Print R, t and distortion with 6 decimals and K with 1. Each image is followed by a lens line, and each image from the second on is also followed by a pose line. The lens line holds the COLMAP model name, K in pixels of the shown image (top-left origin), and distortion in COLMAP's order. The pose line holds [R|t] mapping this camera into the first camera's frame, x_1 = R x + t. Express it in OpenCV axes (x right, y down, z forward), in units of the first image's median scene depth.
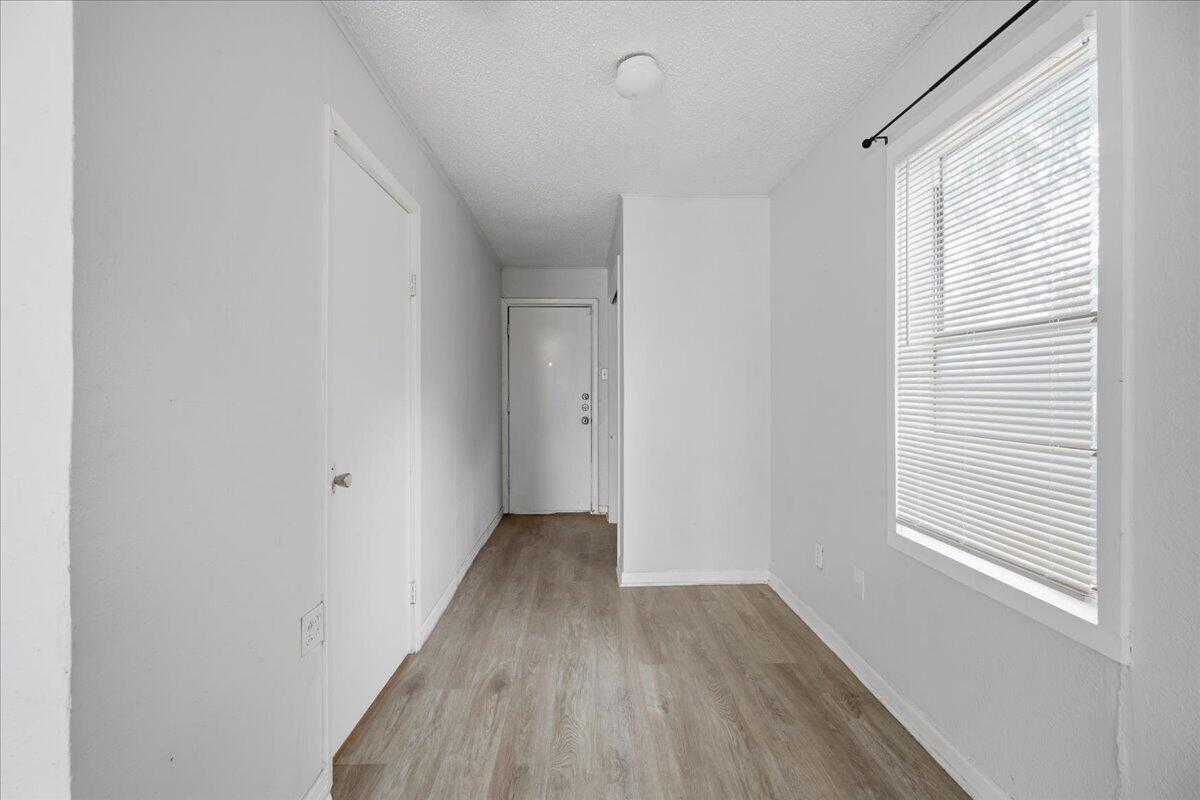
lens RADIAL K [[543.6, 0, 600.0], [0, 543.6, 400.0], [0, 0, 1]] dist [-0.000081, 0.000207]
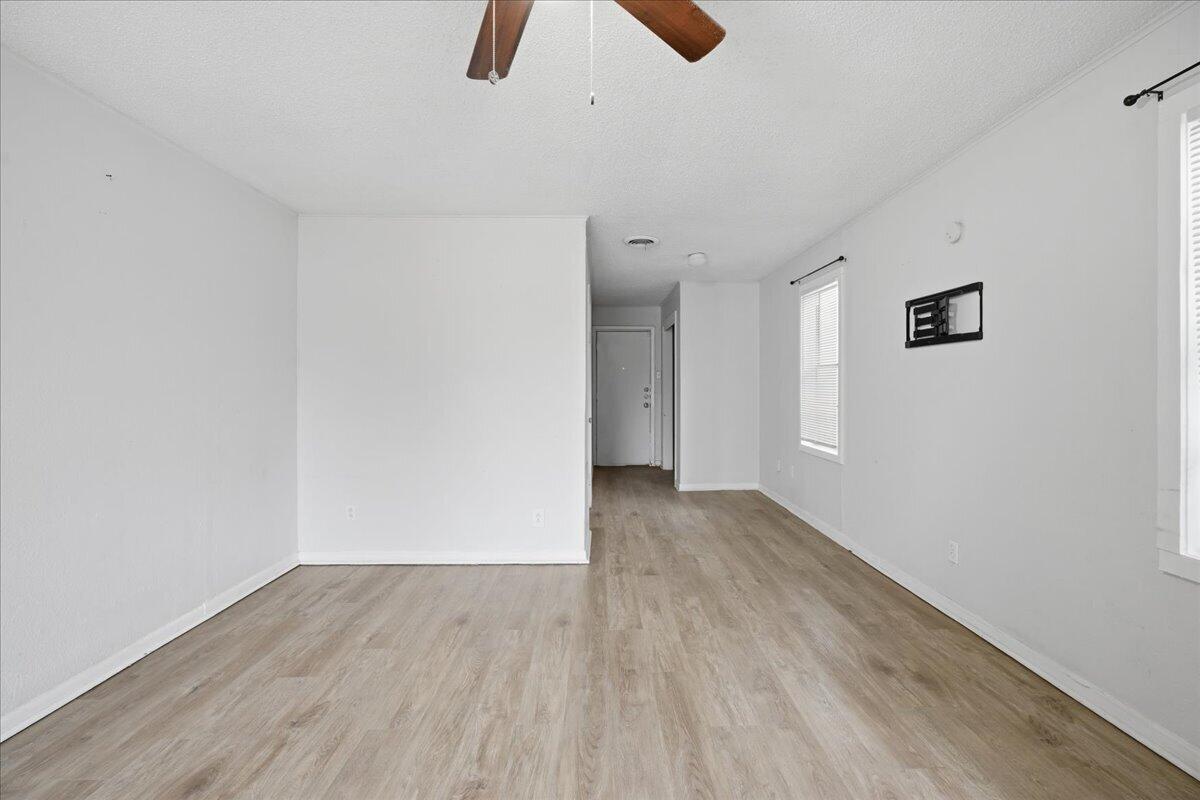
lens RADIAL K [[551.7, 0, 603.3], [0, 551.7, 388.9], [0, 0, 1]] dist [-0.000851, 0.000014]
pose [[0.999616, 0.002676, -0.027583, -0.131878], [-0.002918, 0.999958, -0.008741, 0.006859], [0.027558, 0.008818, 0.999581, -0.701159]]
